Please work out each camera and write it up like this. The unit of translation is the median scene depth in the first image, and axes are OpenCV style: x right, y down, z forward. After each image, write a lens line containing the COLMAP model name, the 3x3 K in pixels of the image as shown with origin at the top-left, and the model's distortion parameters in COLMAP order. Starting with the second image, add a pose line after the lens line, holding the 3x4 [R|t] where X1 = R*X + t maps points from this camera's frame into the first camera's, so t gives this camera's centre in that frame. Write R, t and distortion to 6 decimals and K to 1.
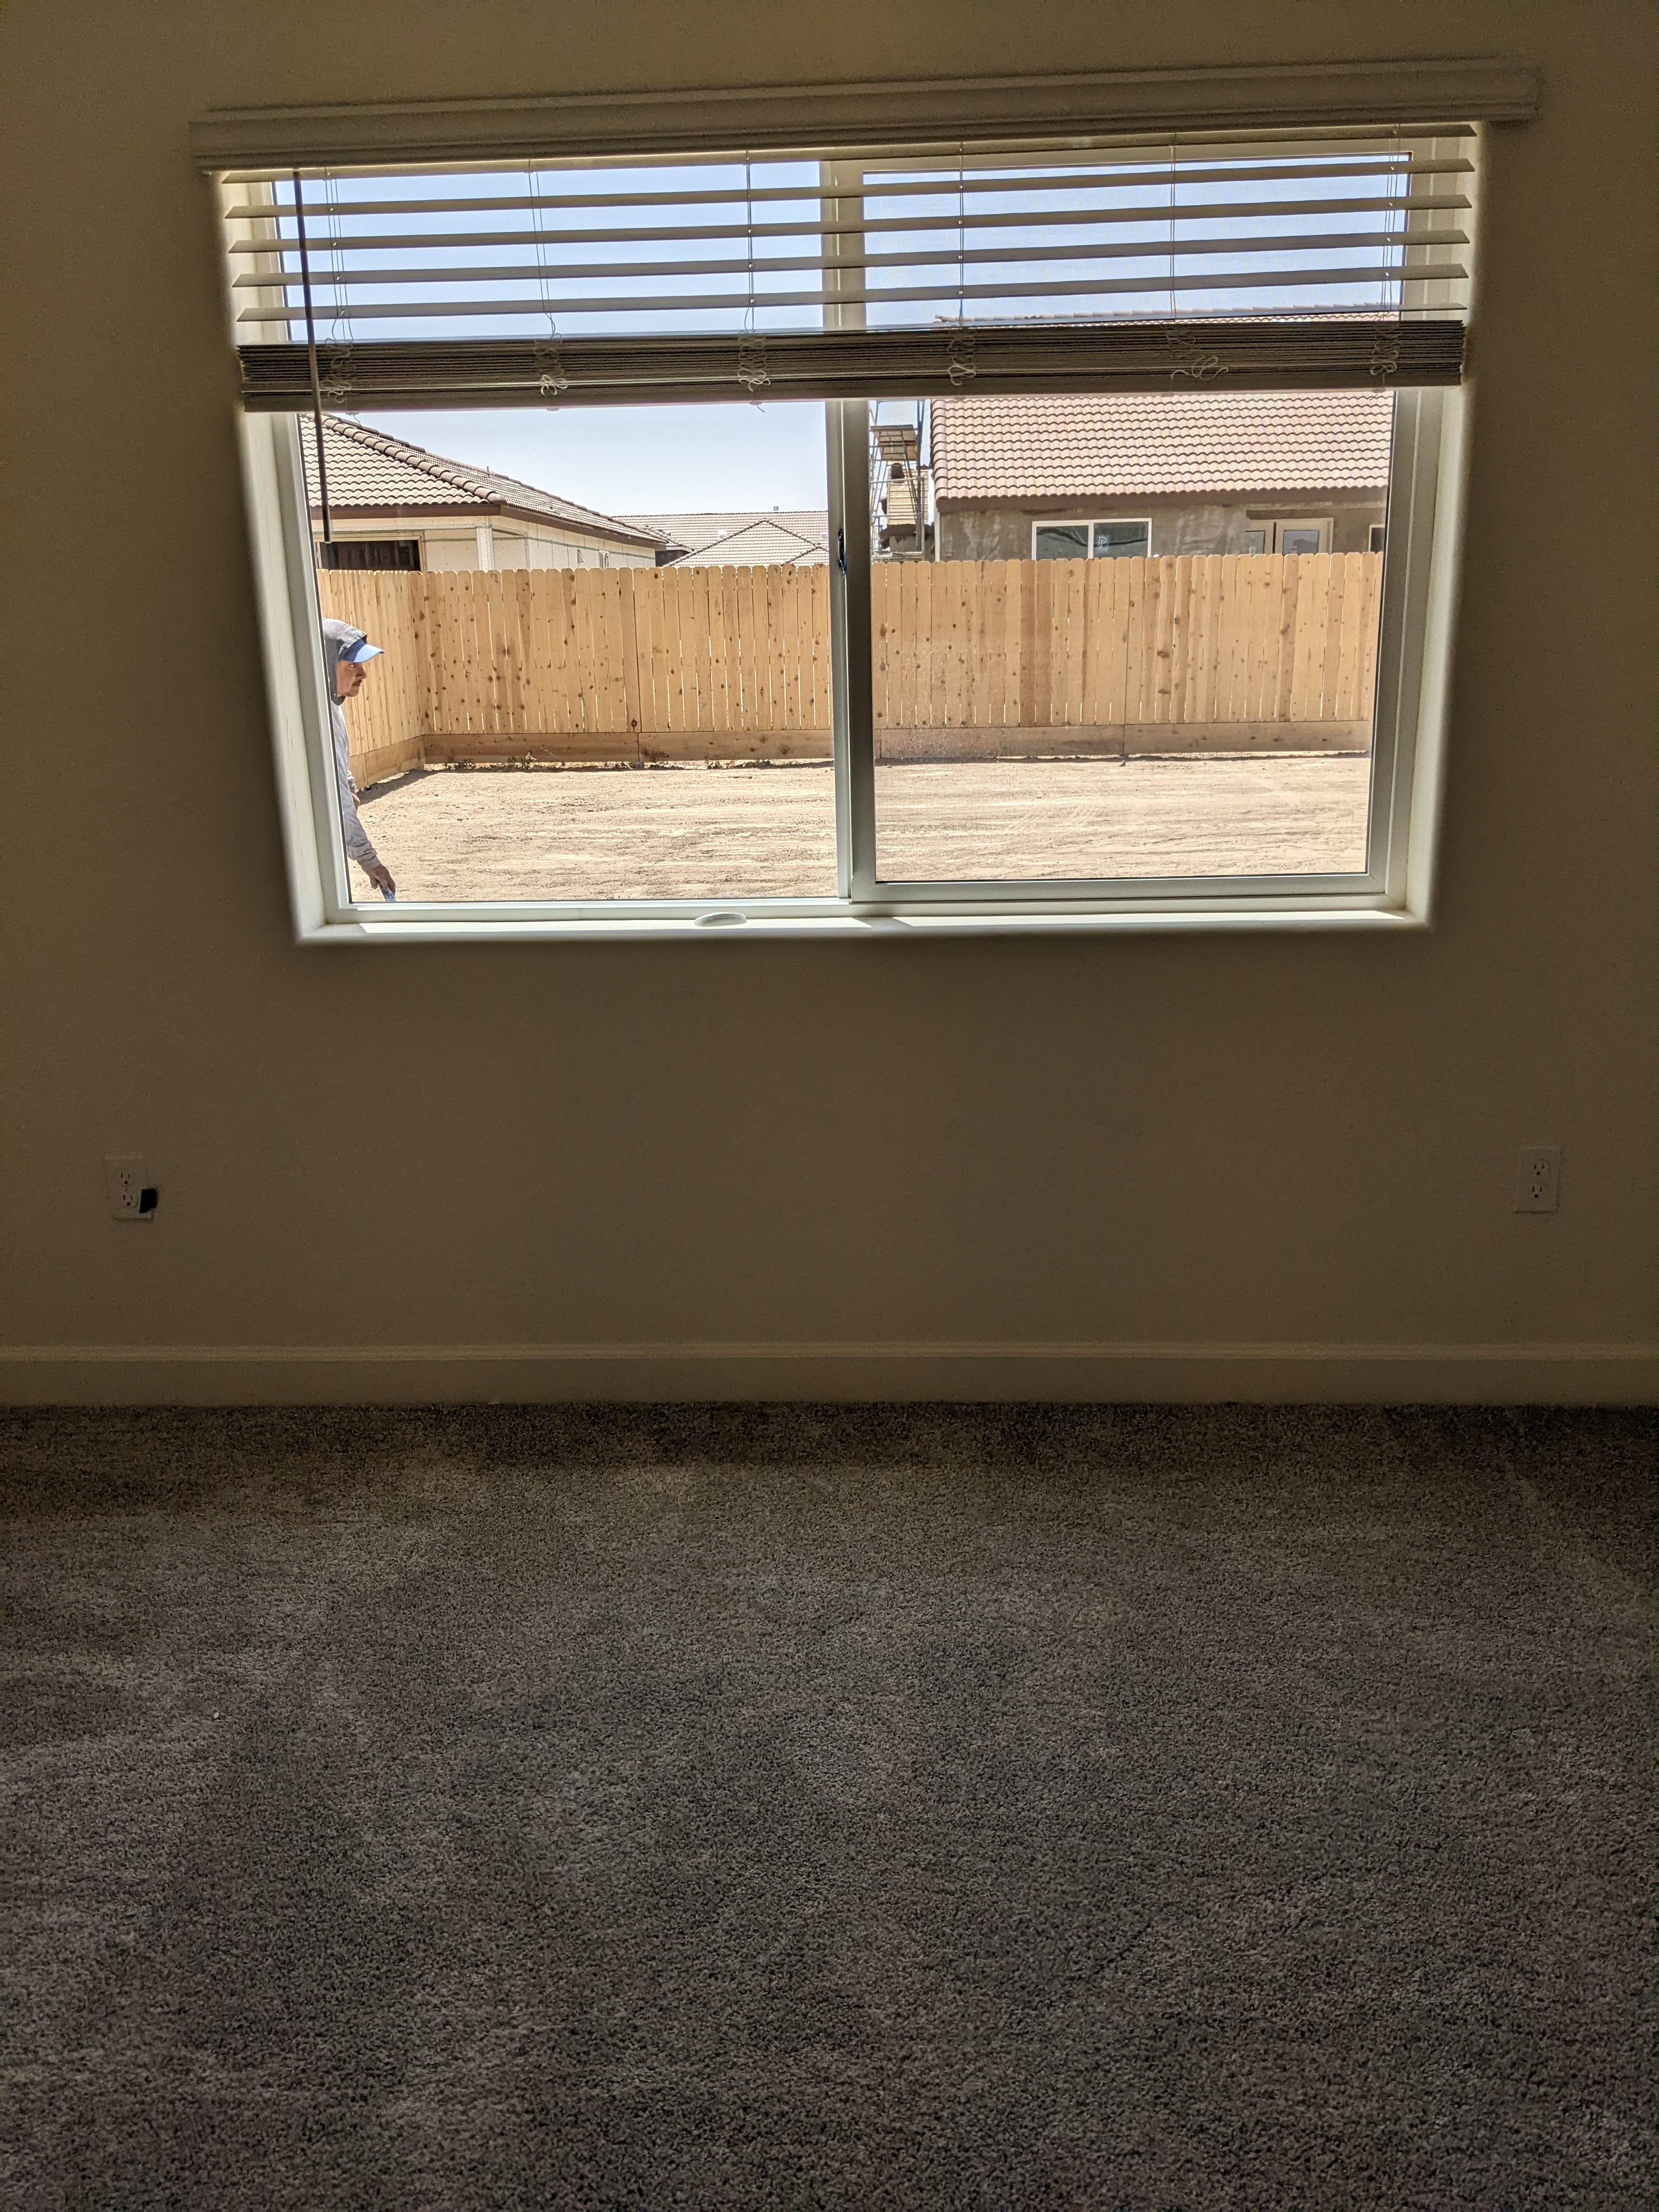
lens RADIAL K [[1727.4, 0, 820.2], [0, 1727.4, 1104.8], [0, 0, 1]] dist [0.055770, -0.085455]
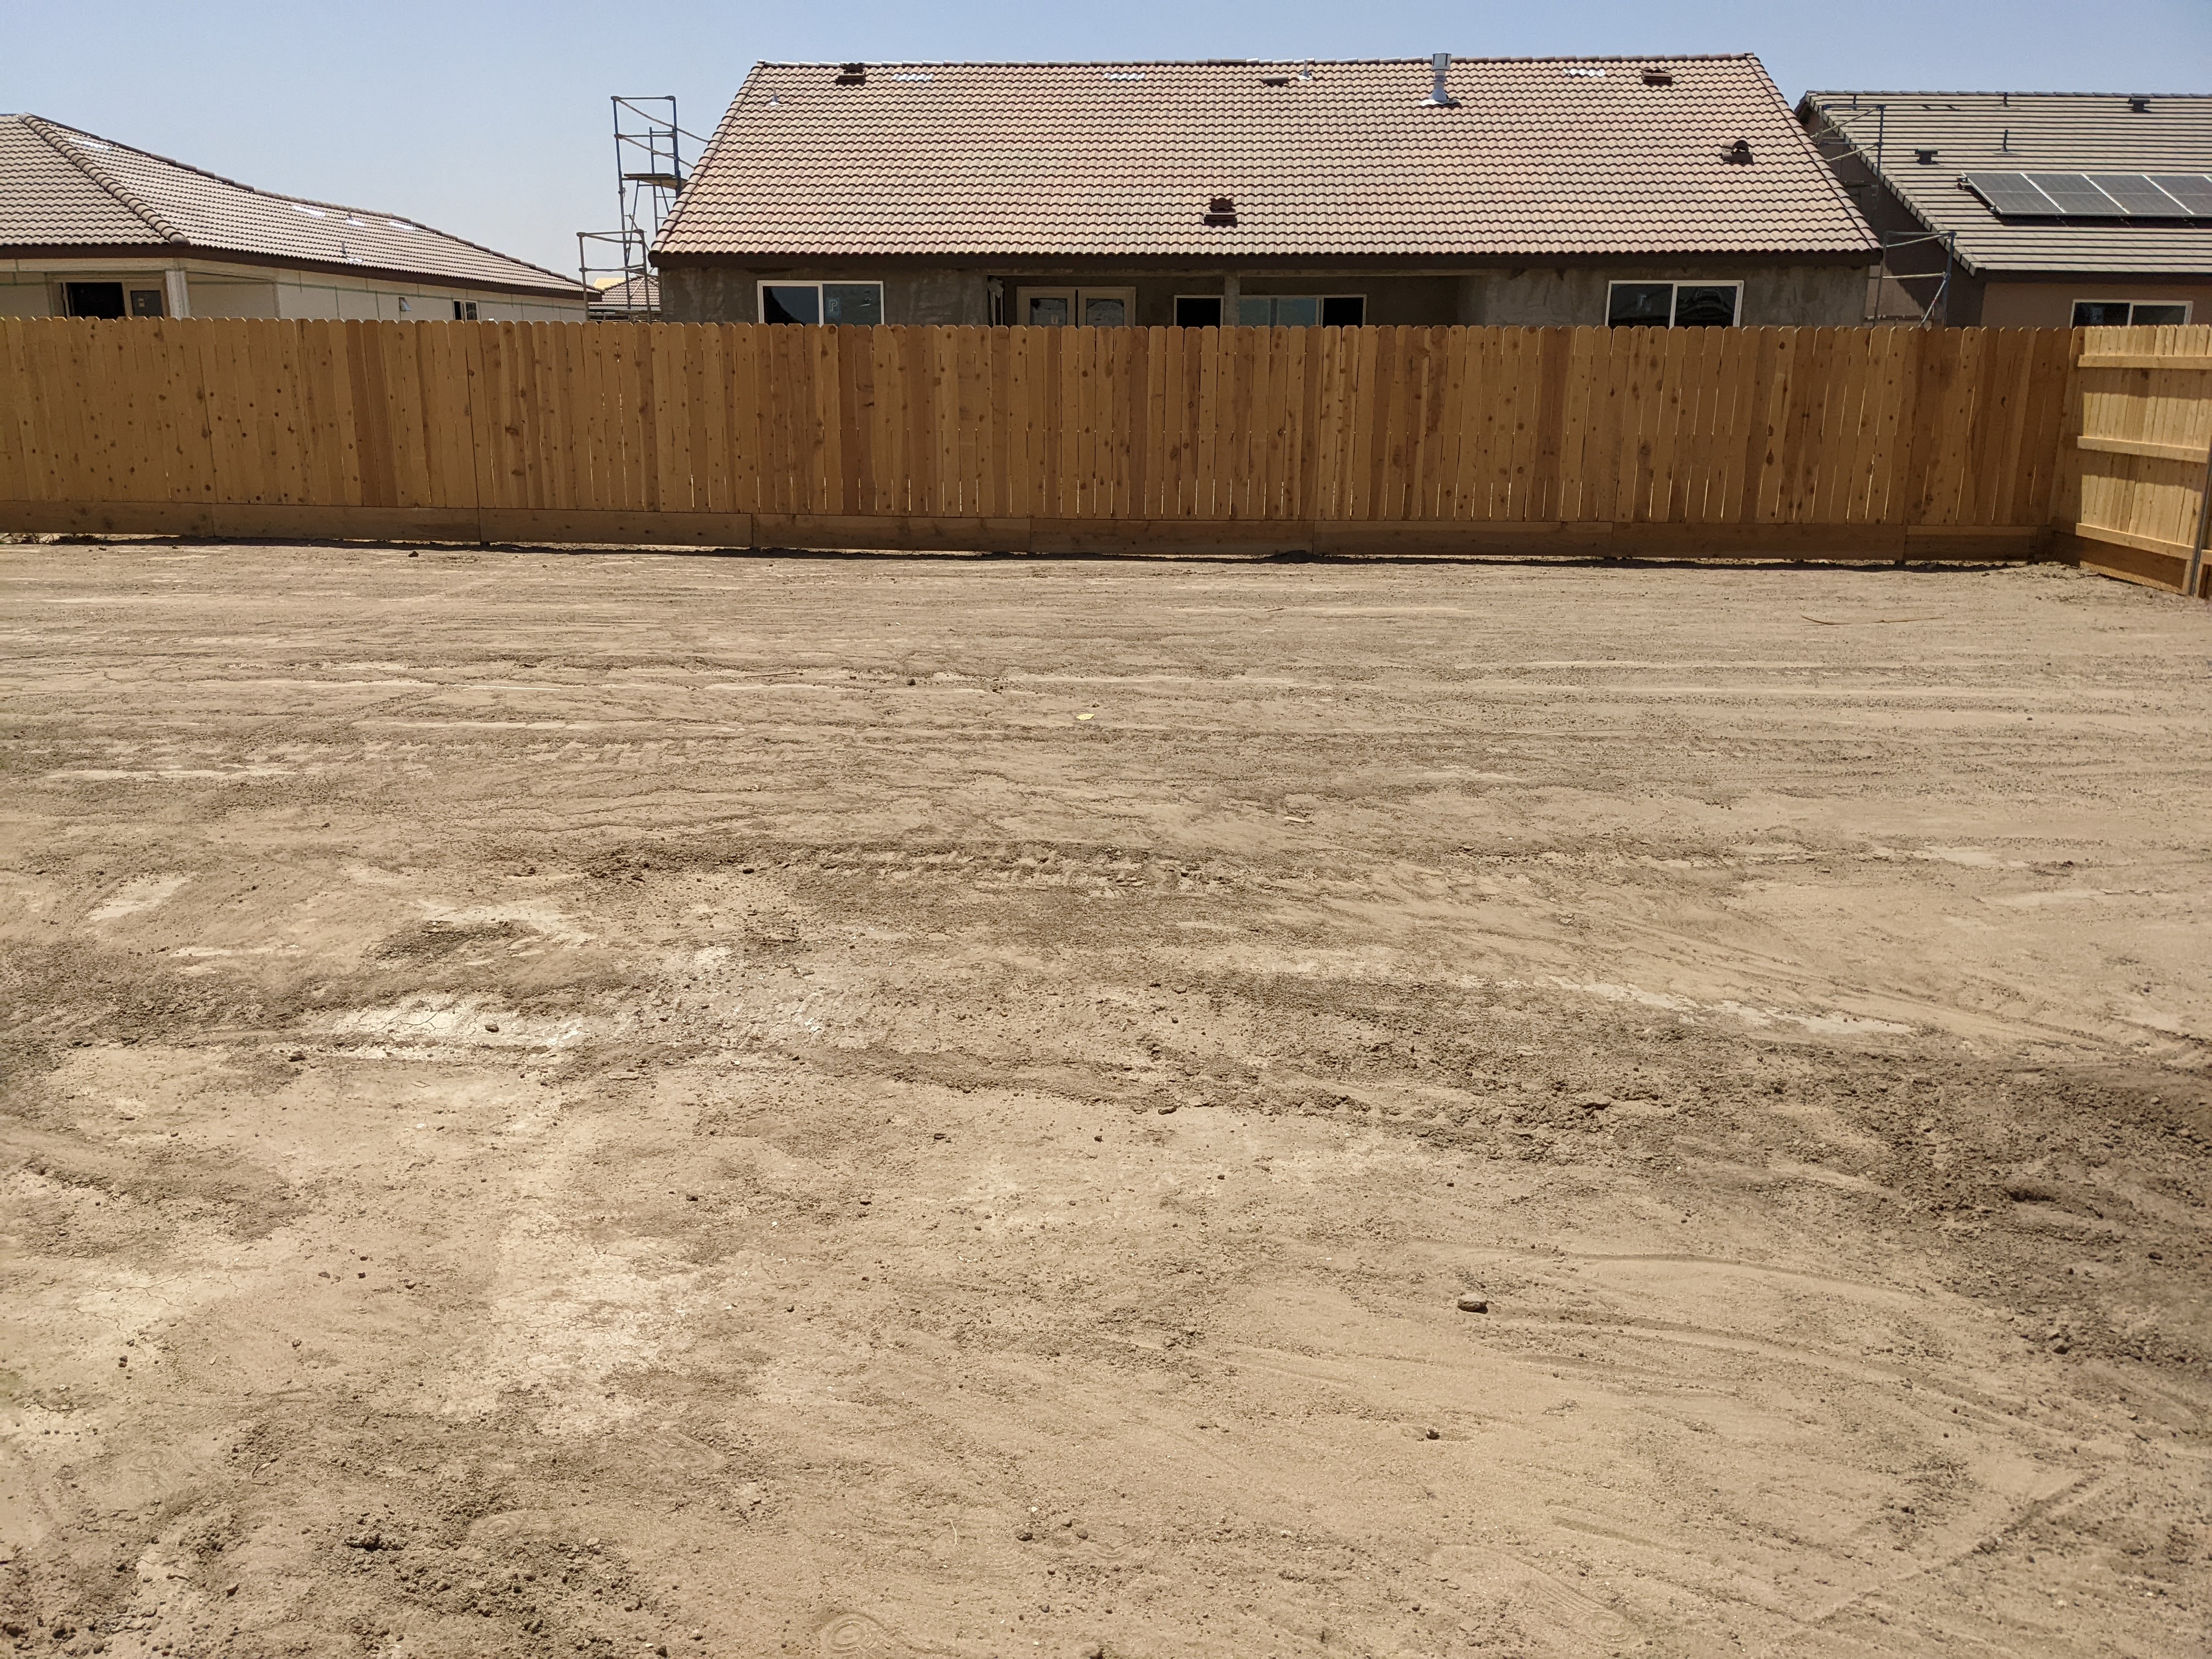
lens RADIAL K [[1727.4, 0, 1103.0], [0, 1727.4, 827.5], [0, 0, 1]] dist [0.055770, -0.085455]
pose [[0.999366, 0.031667, -0.016252, 0.515543], [-0.031958, 0.999329, -0.017923, -0.052546], [0.015674, 0.018431, 0.999707, 0.128690]]
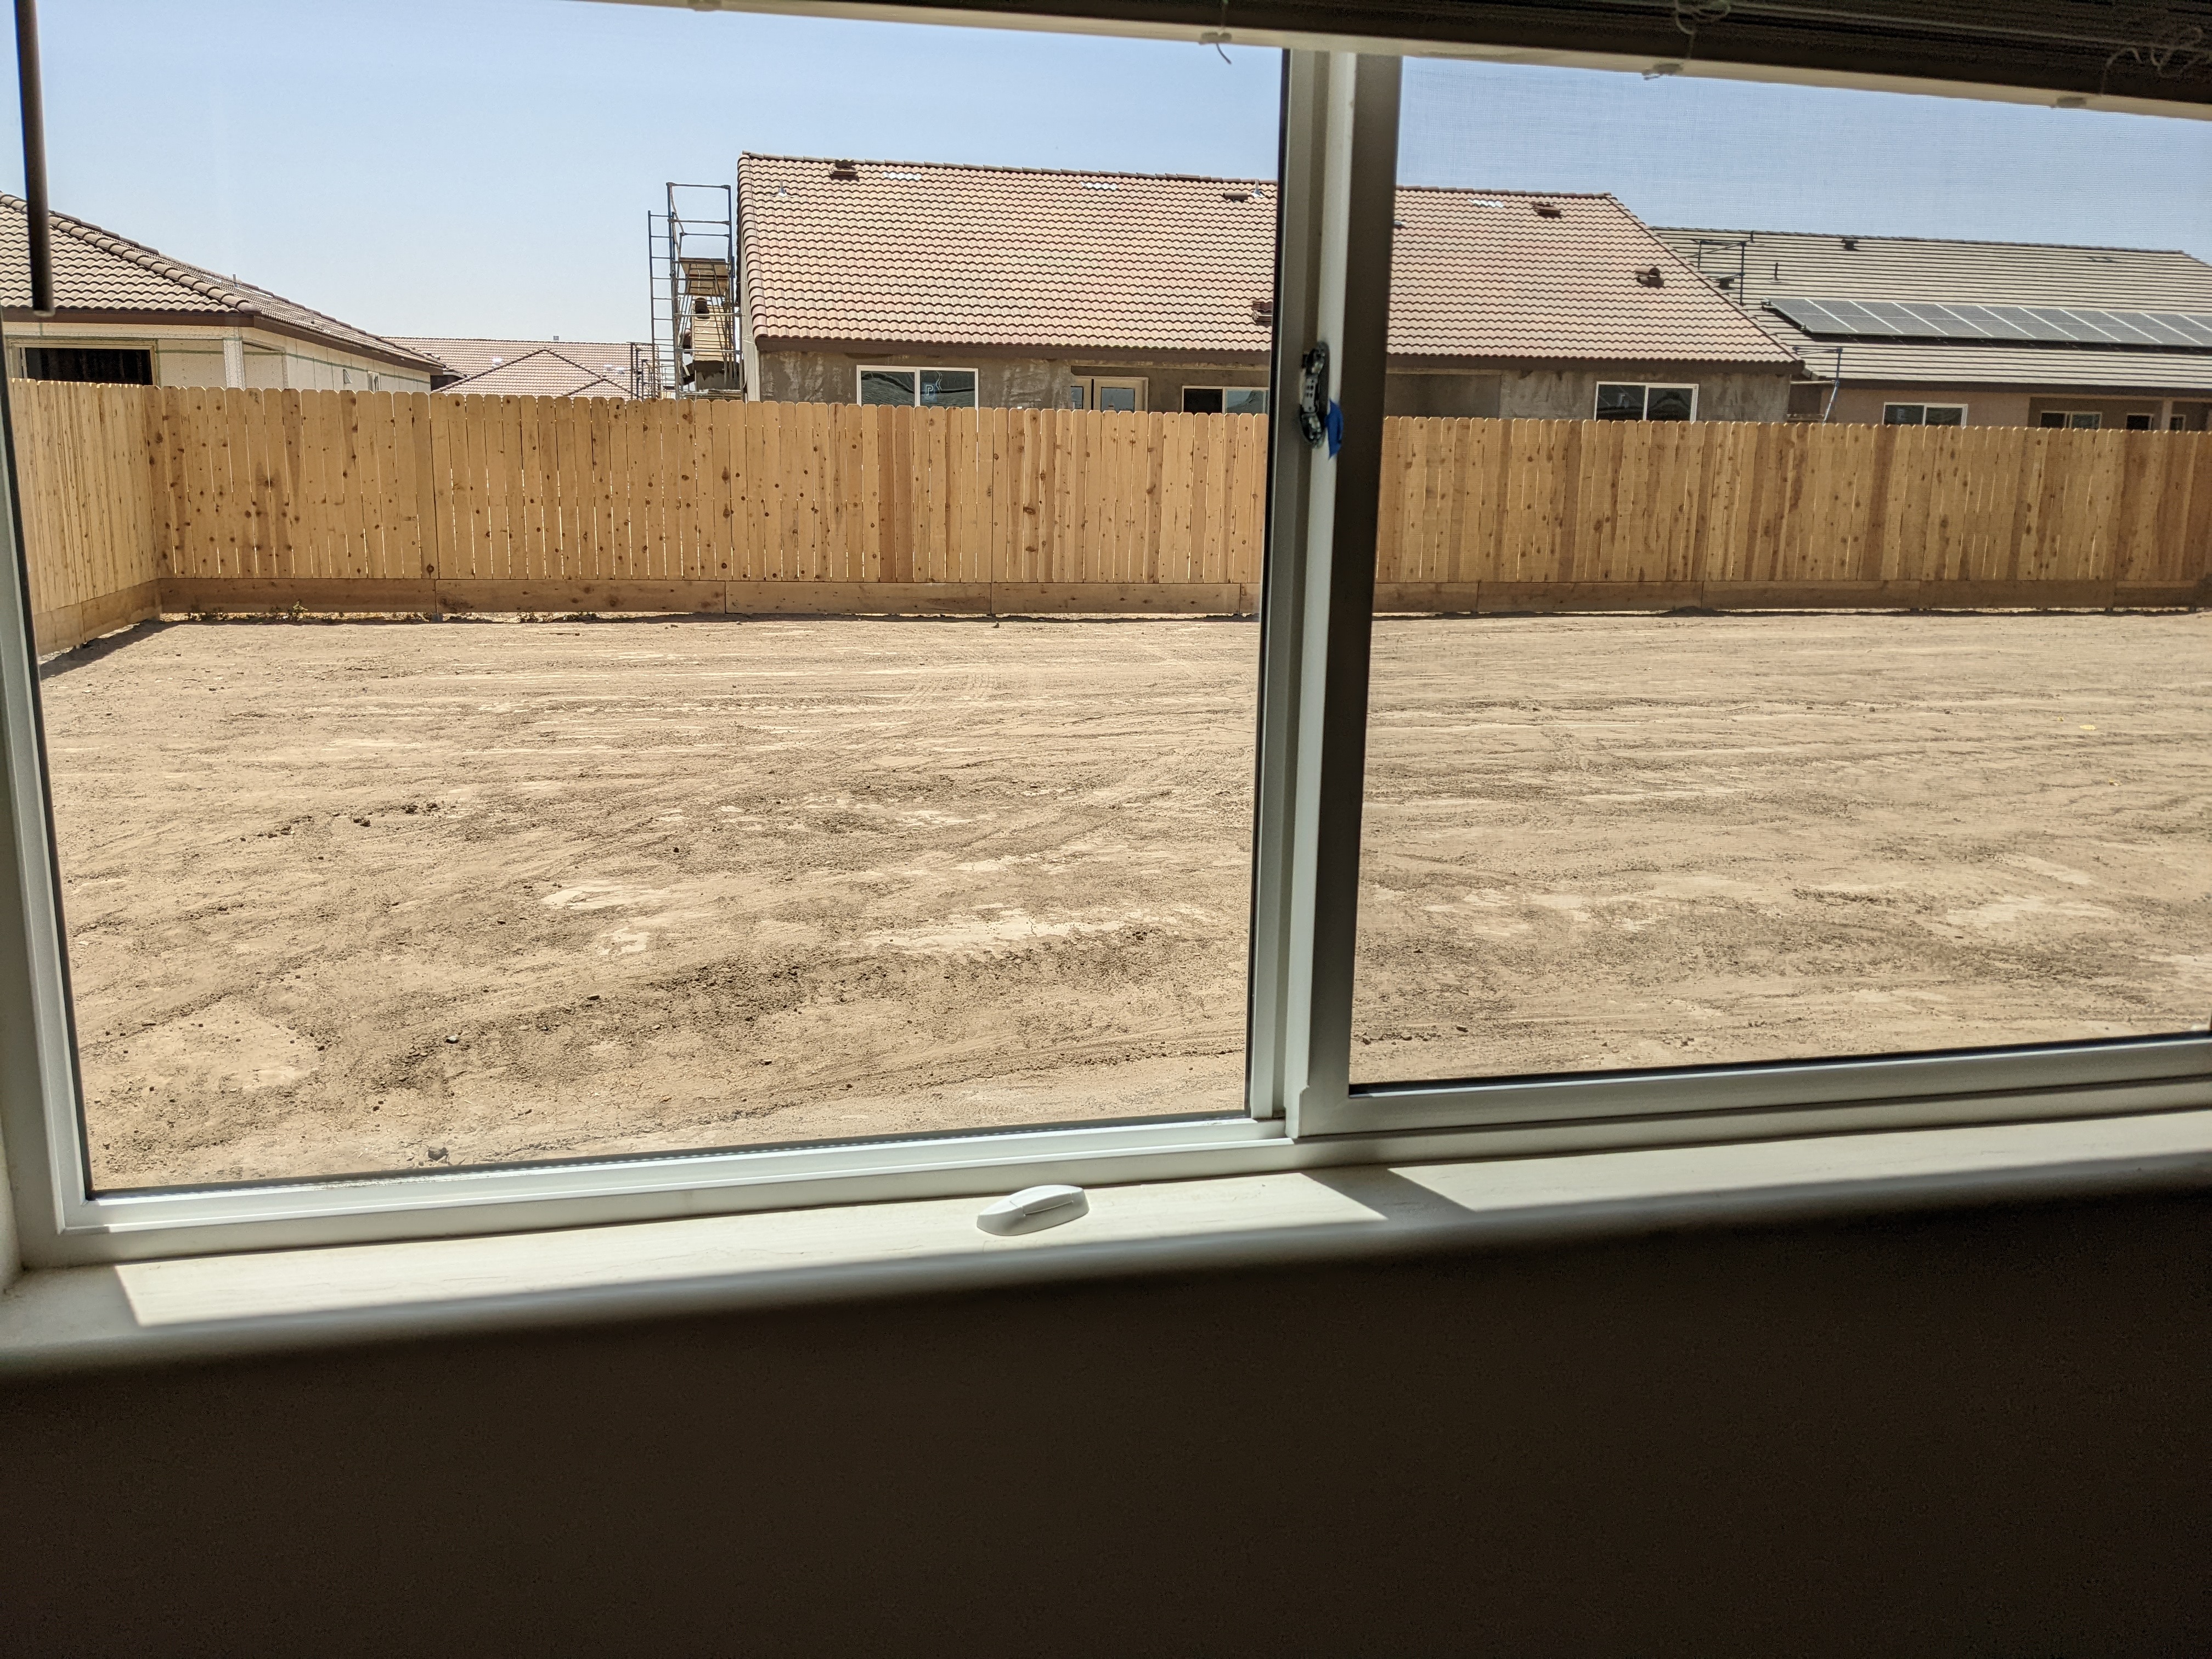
lens RADIAL K [[1727.4, 0, 1058.0], [0, 1727.4, 797.9], [0, 0, 1]] dist [0.055770, -0.085455]
pose [[0.966738, -0.015034, 0.255328, -0.029306], [0.035522, 0.996488, -0.075821, -0.031898], [-0.253291, 0.082369, 0.963877, 0.103748]]
